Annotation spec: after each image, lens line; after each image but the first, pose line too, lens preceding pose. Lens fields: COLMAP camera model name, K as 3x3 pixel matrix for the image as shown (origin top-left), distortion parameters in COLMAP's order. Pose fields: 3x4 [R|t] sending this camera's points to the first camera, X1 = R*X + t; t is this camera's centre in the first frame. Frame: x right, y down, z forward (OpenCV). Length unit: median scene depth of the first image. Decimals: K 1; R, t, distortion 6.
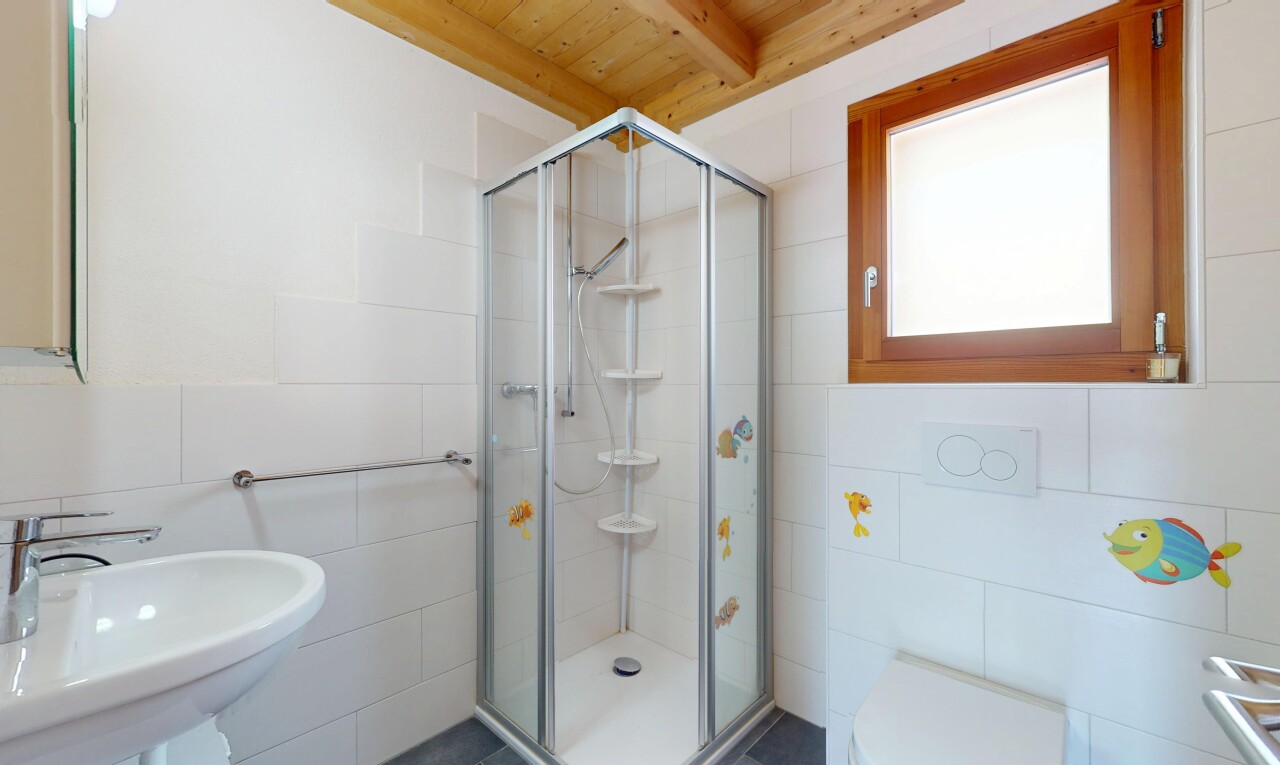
lens RADIAL K [[498.9, 0, 640.0], [0, 498.9, 382.5], [0, 0, 1]] dist [0.000938, -0.000035]
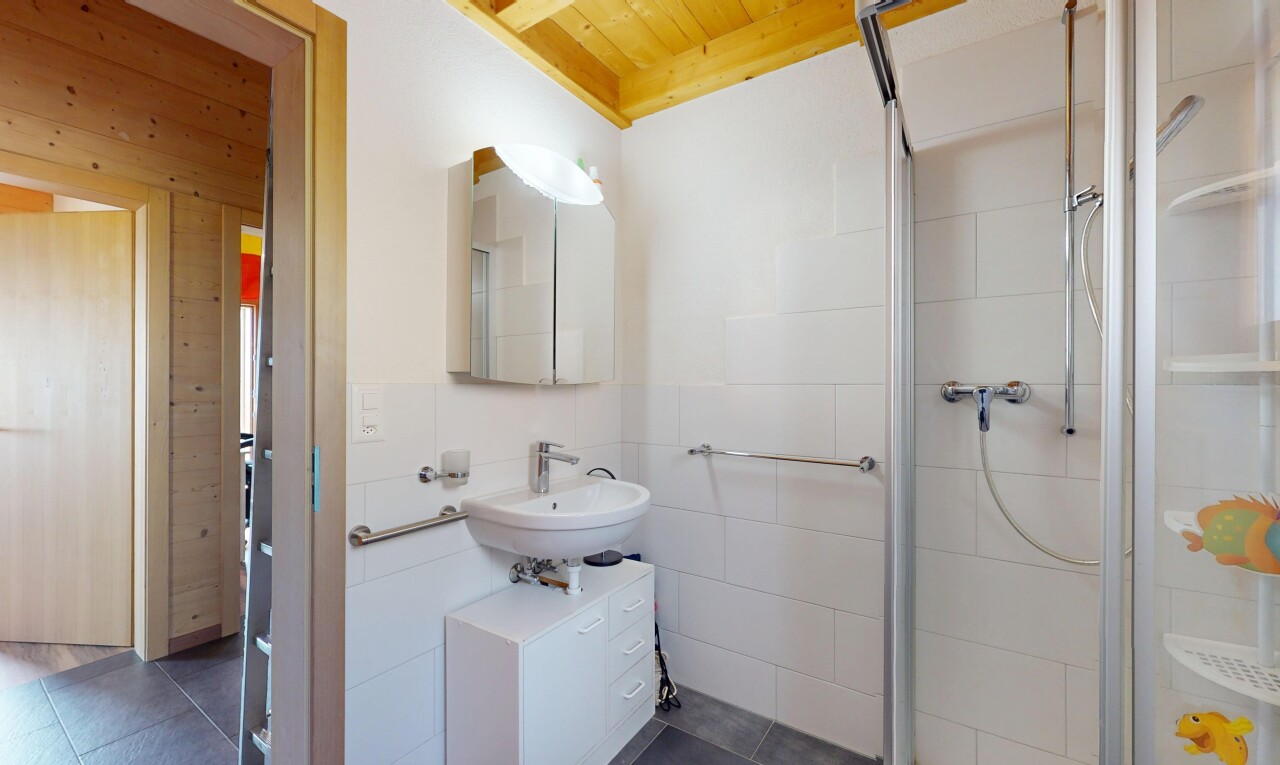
lens RADIAL K [[498.9, 0, 640.0], [0, 498.9, 382.5], [0, 0, 1]] dist [0.000938, -0.000035]
pose [[0.163143, -0.003979, -0.986594, 0.499570], [0.004006, 0.999986, -0.003371, 0.000839], [0.986594, -0.003402, 0.163157, 0.466929]]
